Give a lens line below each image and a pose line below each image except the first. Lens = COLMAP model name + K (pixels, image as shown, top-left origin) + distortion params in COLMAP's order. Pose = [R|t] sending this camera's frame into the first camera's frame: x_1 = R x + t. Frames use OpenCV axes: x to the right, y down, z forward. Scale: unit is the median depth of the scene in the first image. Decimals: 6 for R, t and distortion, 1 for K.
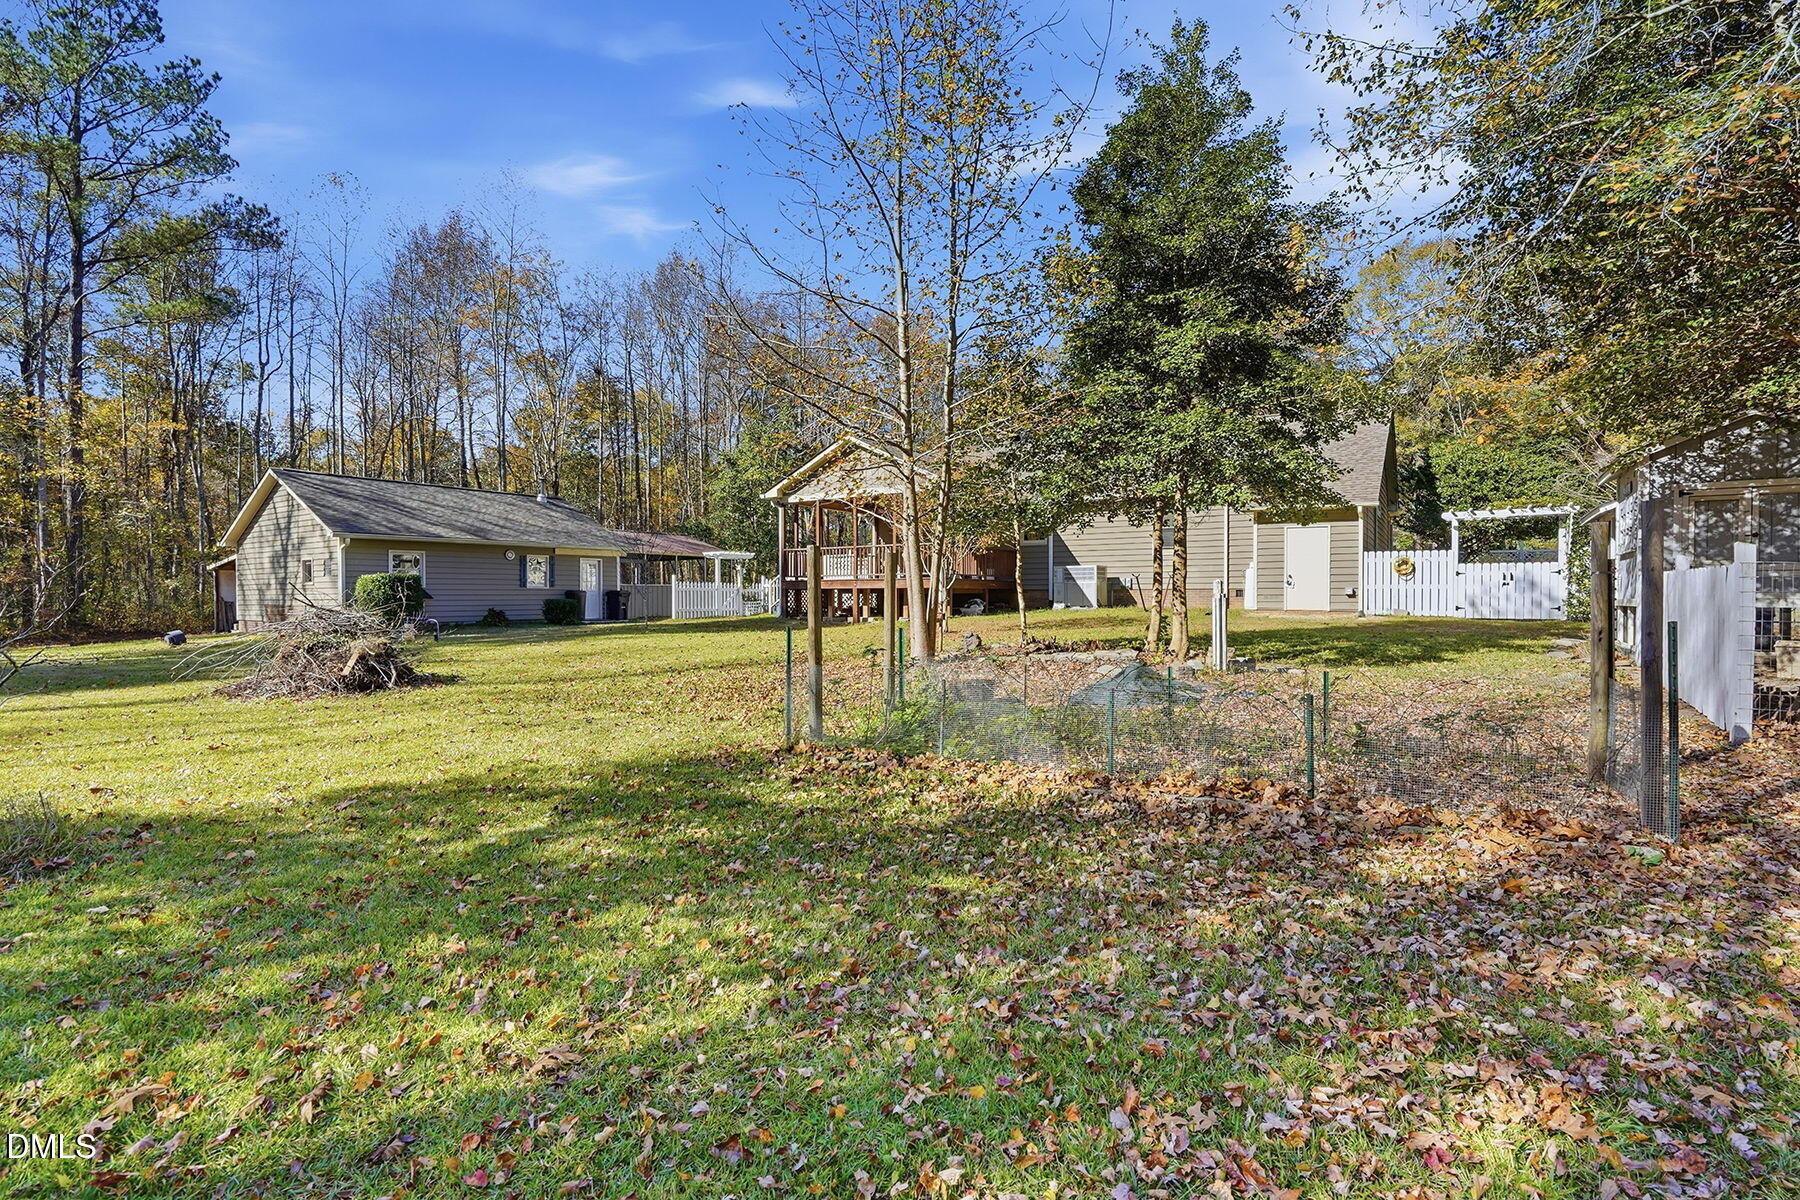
lens RADIAL K [[841.0, 0, 893.0], [0, 841.0, 598.4], [0, 0, 1]] dist [-0.061184, 0.024302]
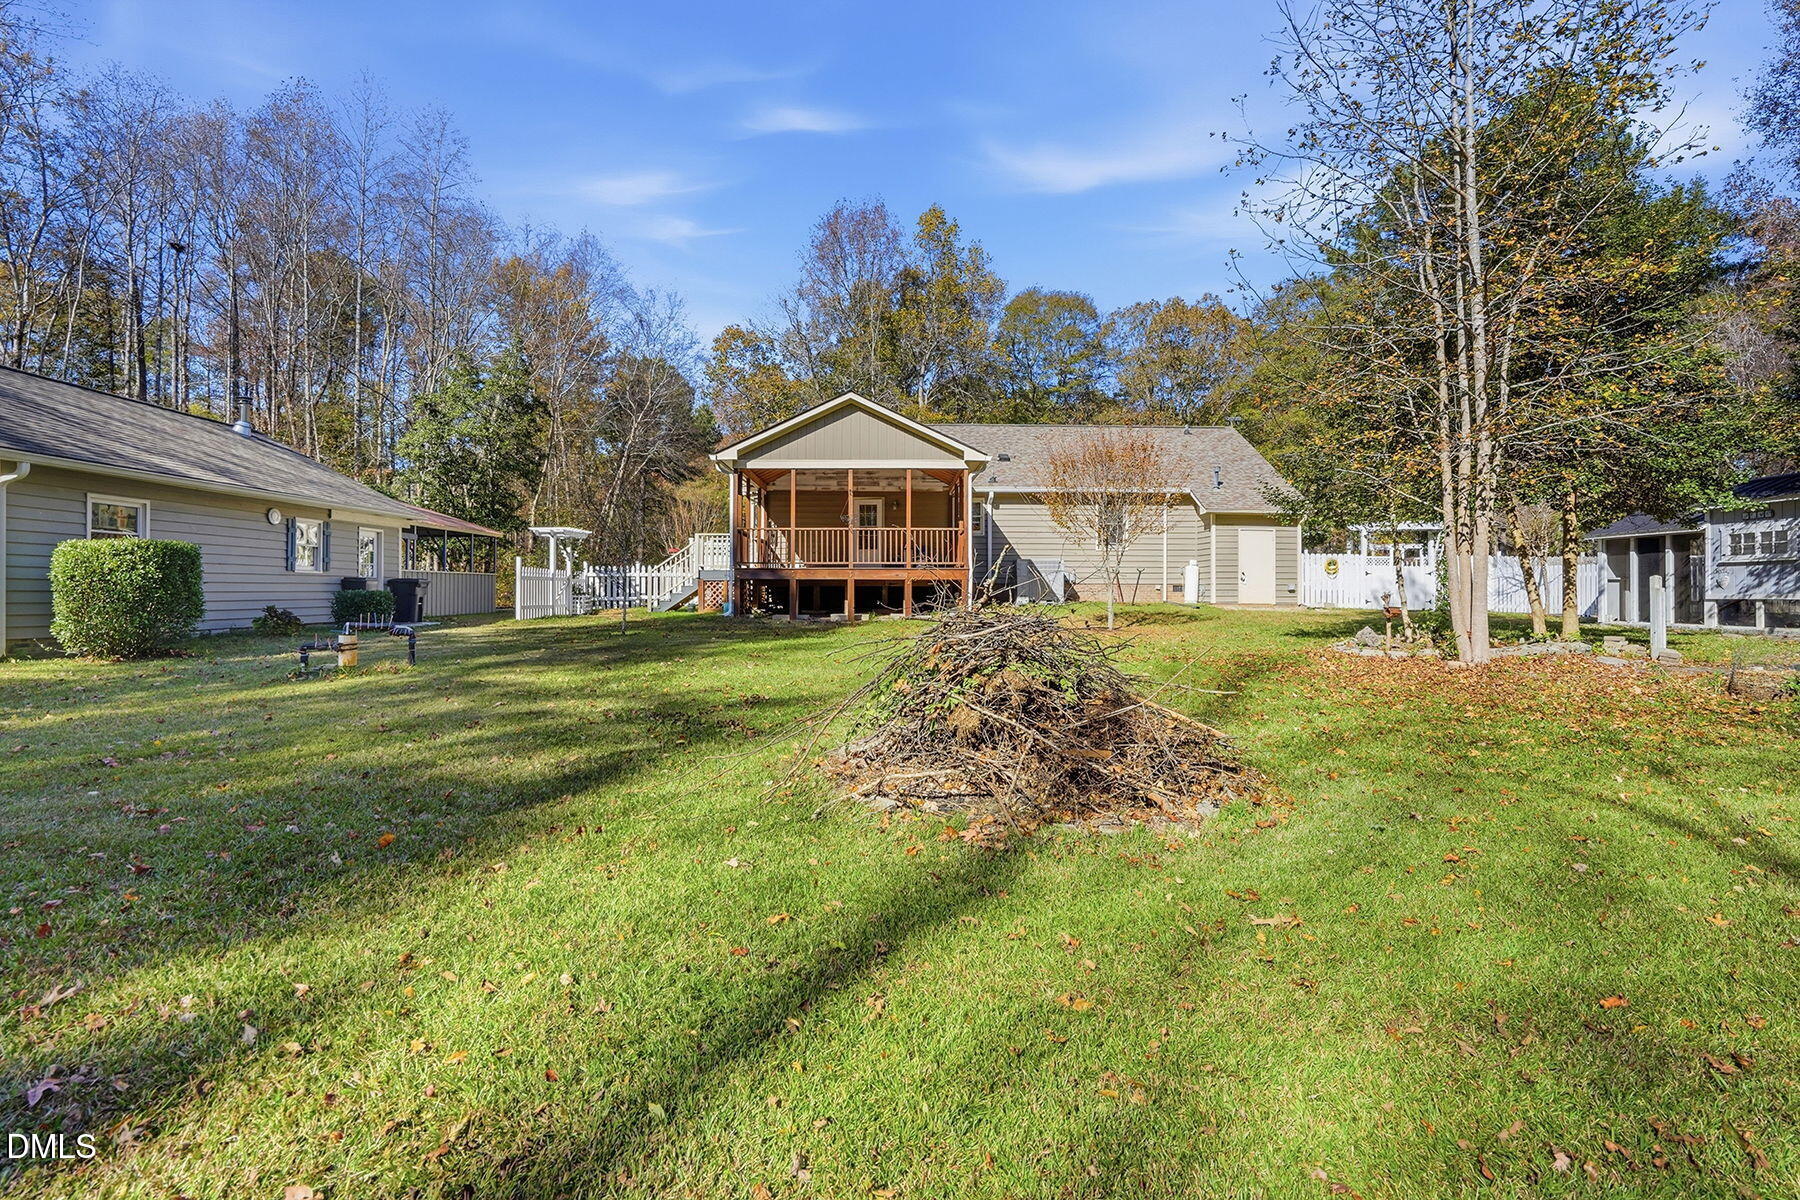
lens RADIAL K [[841.0, 0, 893.0], [0, 841.0, 598.4], [0, 0, 1]] dist [-0.061184, 0.024302]
pose [[0.830253, 0.000464, 0.557386, -0.450634], [-0.003795, 0.999981, 0.004821, 0.003072], [-0.557373, -0.006118, 0.830240, 0.277061]]
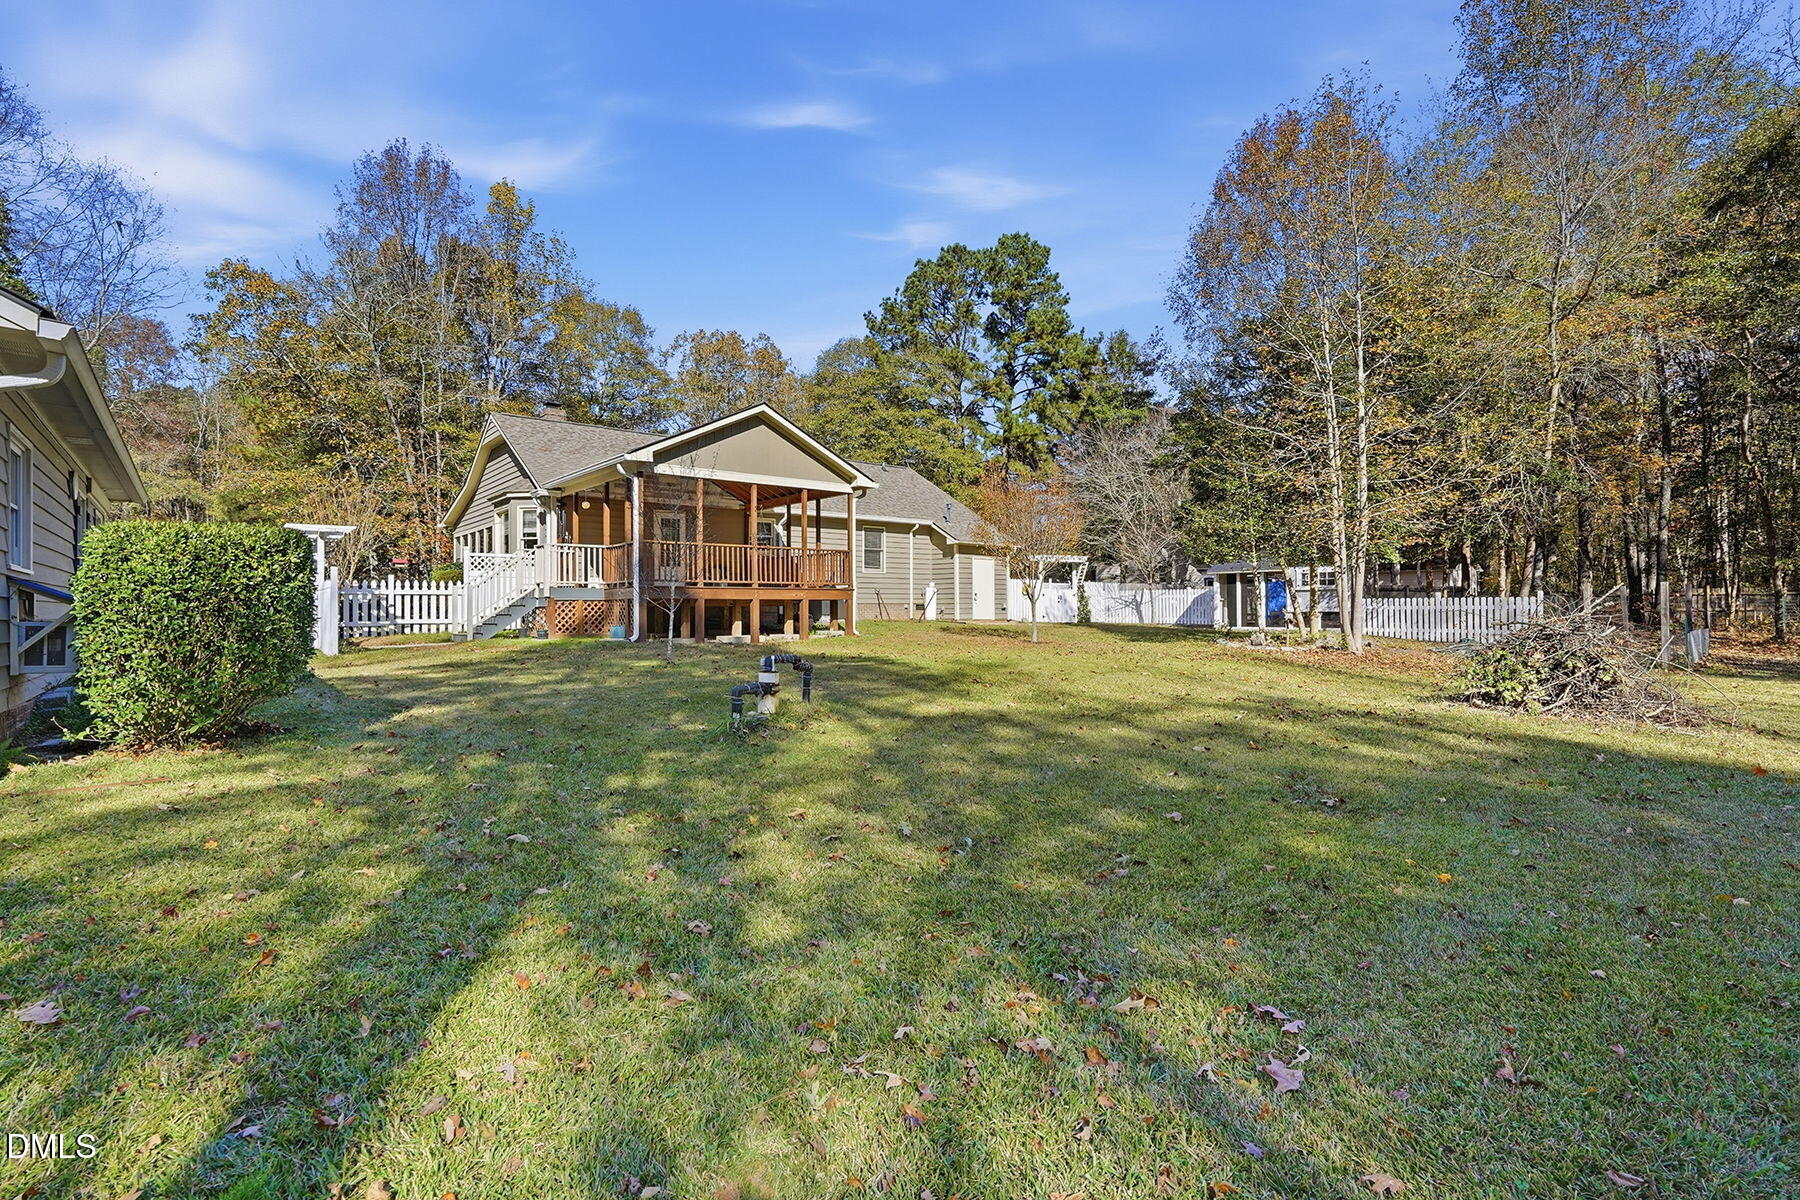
lens RADIAL K [[845.4, 0, 888.9], [0, 845.4, 598.1], [0, 0, 1]] dist [-0.070351, 0.034756]
pose [[0.276145, 0.013856, 0.961016, -0.734334], [0.005748, 0.999854, -0.016068, 0.000483], [-0.961099, 0.009961, 0.276025, 0.633722]]
